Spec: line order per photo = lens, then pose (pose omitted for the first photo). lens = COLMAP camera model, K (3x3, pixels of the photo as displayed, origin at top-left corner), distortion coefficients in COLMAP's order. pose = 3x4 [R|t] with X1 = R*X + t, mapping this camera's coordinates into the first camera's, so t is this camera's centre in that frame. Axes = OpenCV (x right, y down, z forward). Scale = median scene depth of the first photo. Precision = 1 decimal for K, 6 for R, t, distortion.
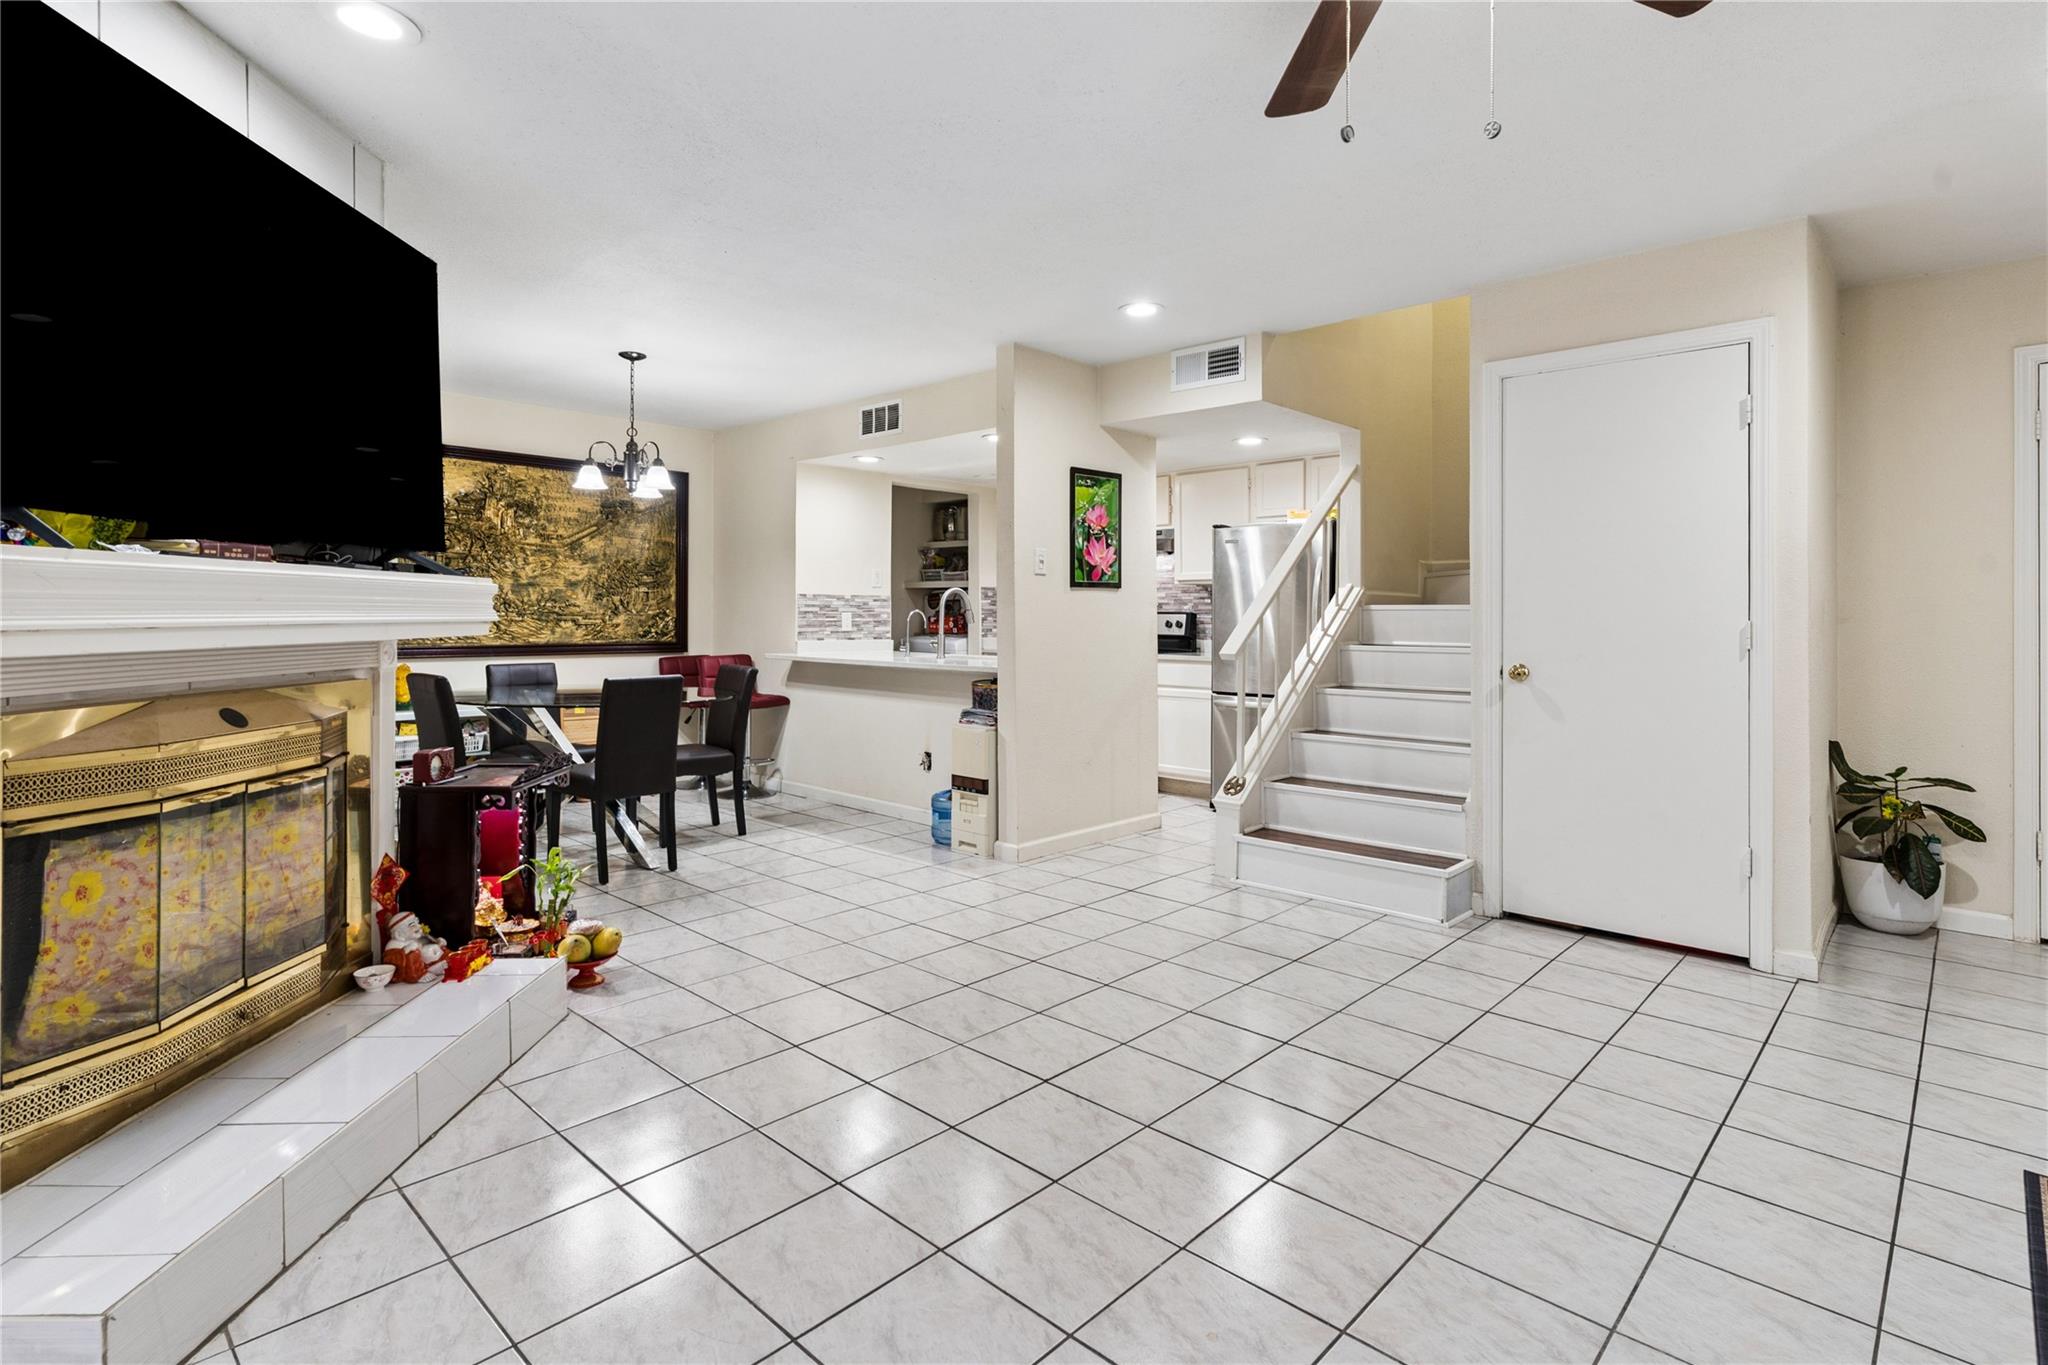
lens RADIAL K [[997.7, 0, 1022.2], [0, 997.7, 614.5], [0, 0, 1]] dist [-0.001425, 0.000479]
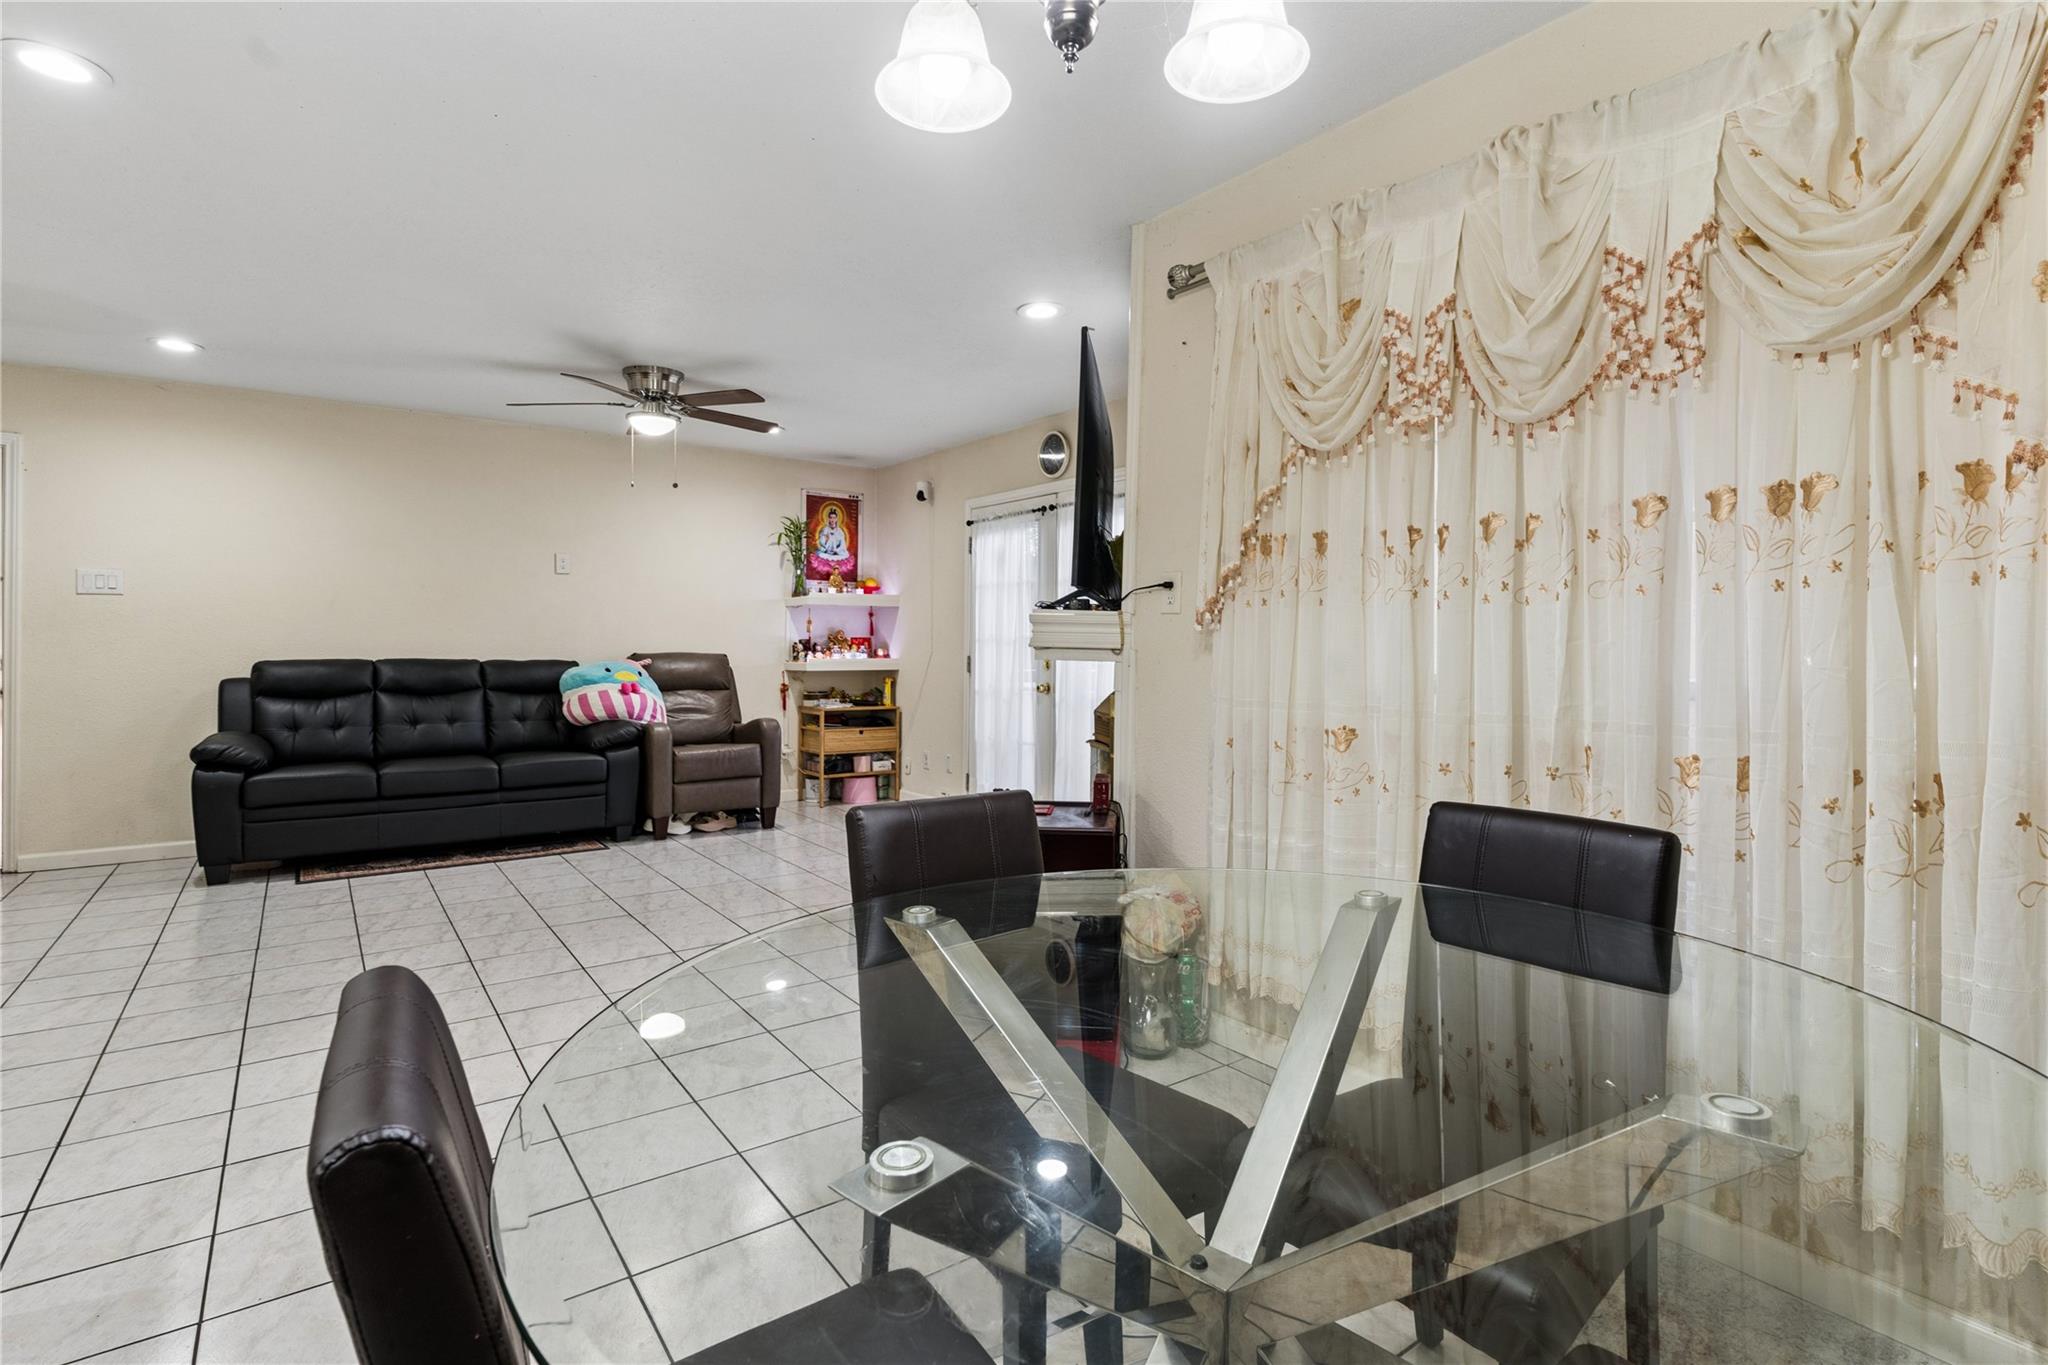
lens RADIAL K [[997.7, 0, 1030.7], [0, 997.7, 647.6], [0, 0, 1]] dist [-0.001425, 0.000479]
pose [[-0.982828, -0.010666, 0.184213, -0.404650], [-0.009906, 0.999938, 0.005043, 0.001046], [-0.184256, 0.003131, -0.982873, 1.151195]]
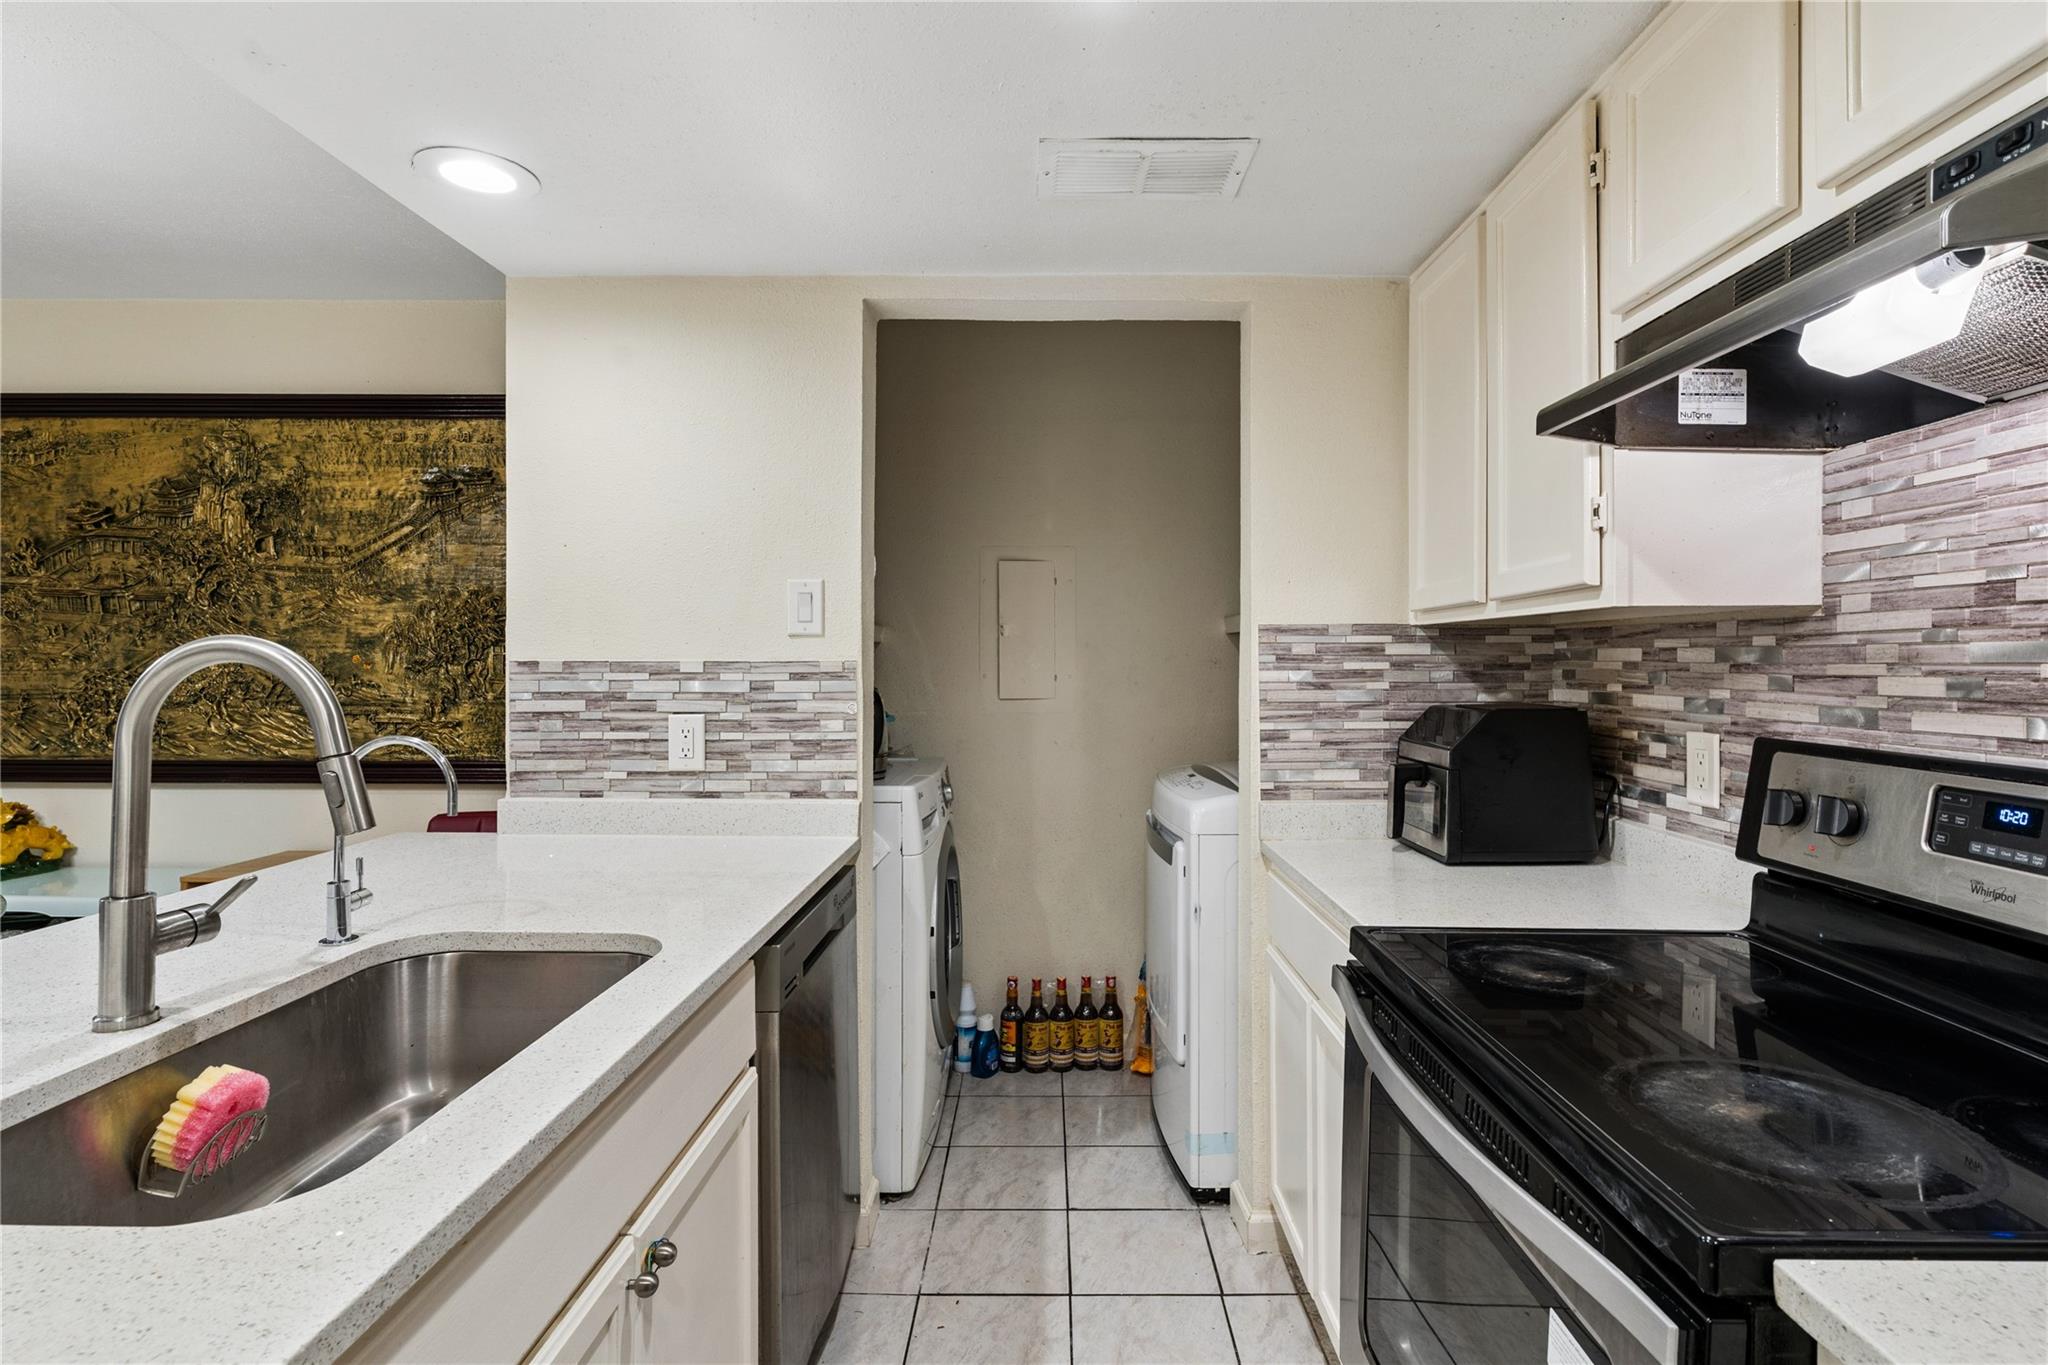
lens RADIAL K [[997.7, 0, 1055.7], [0, 997.7, 664.9], [0, 0, 1]] dist [-0.001425, 0.000479]
pose [[0.683666, 0.002059, -0.729793, 0.189450], [0.003144, 0.999978, 0.005766, -0.025687], [0.729789, -0.006236, 0.683644, 1.114265]]
